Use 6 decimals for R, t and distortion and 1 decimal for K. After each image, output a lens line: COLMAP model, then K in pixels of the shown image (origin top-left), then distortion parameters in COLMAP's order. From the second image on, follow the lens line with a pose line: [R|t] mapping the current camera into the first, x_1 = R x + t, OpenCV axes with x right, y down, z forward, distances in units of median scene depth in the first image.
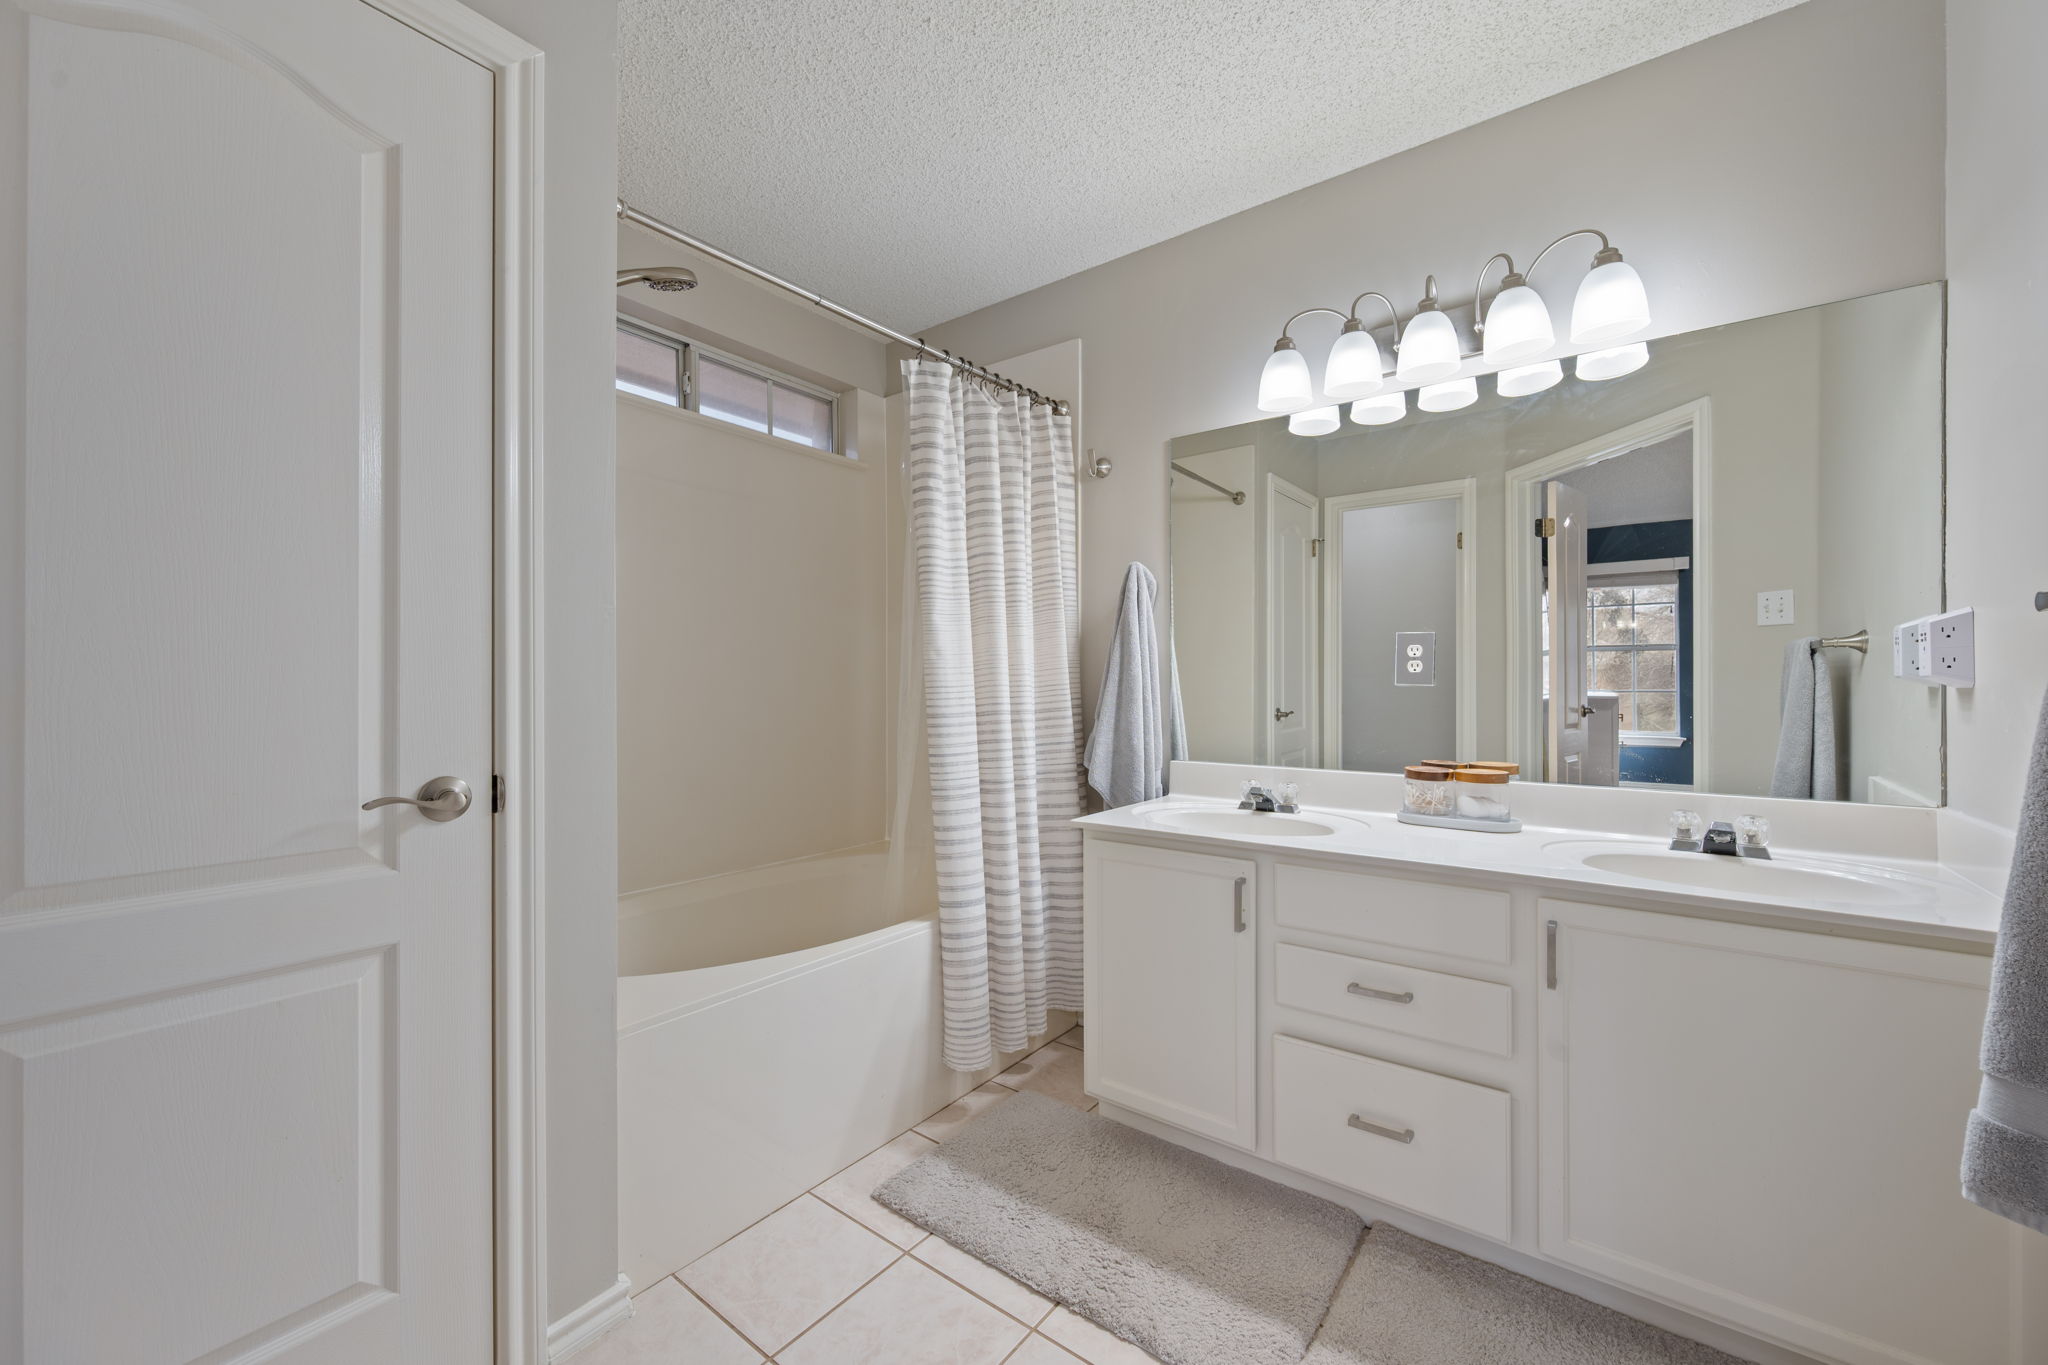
lens RADIAL K [[799.7, 0, 1024.0], [0, 799.7, 682.5], [0, 0, 1]] dist [-0.002246, -0.000077]
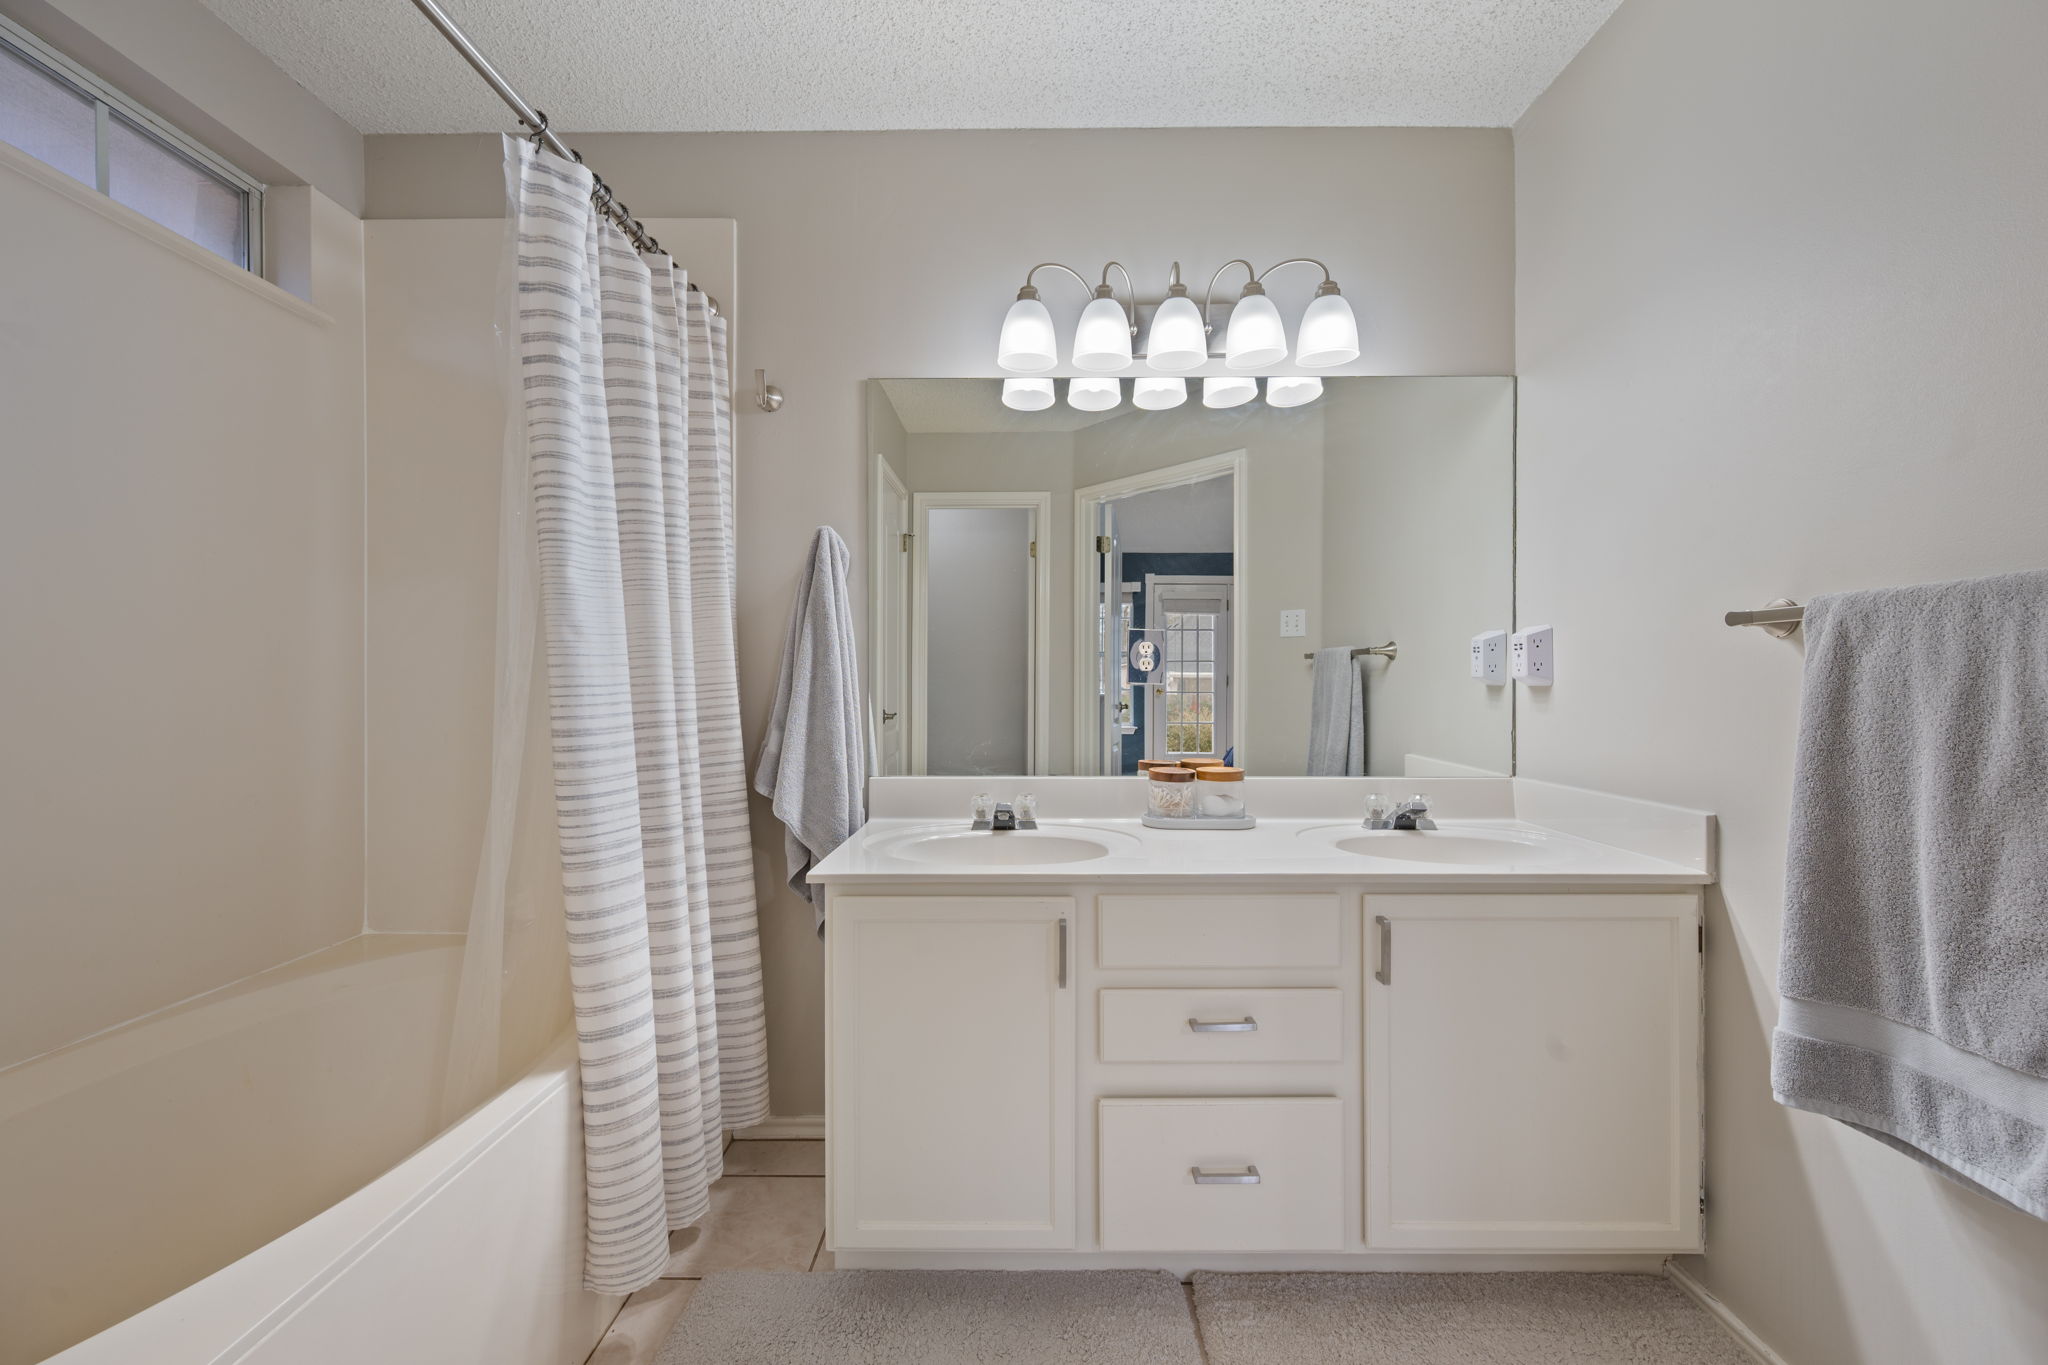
lens RADIAL K [[799.7, 0, 1024.0], [0, 799.7, 682.5], [0, 0, 1]] dist [-0.002246, -0.000077]
pose [[0.801348, 0.002174, 0.598195, -0.197431], [-0.001875, 0.999998, -0.001123, 0.003082], [-0.598196, -0.000222, 0.801350, 0.297056]]
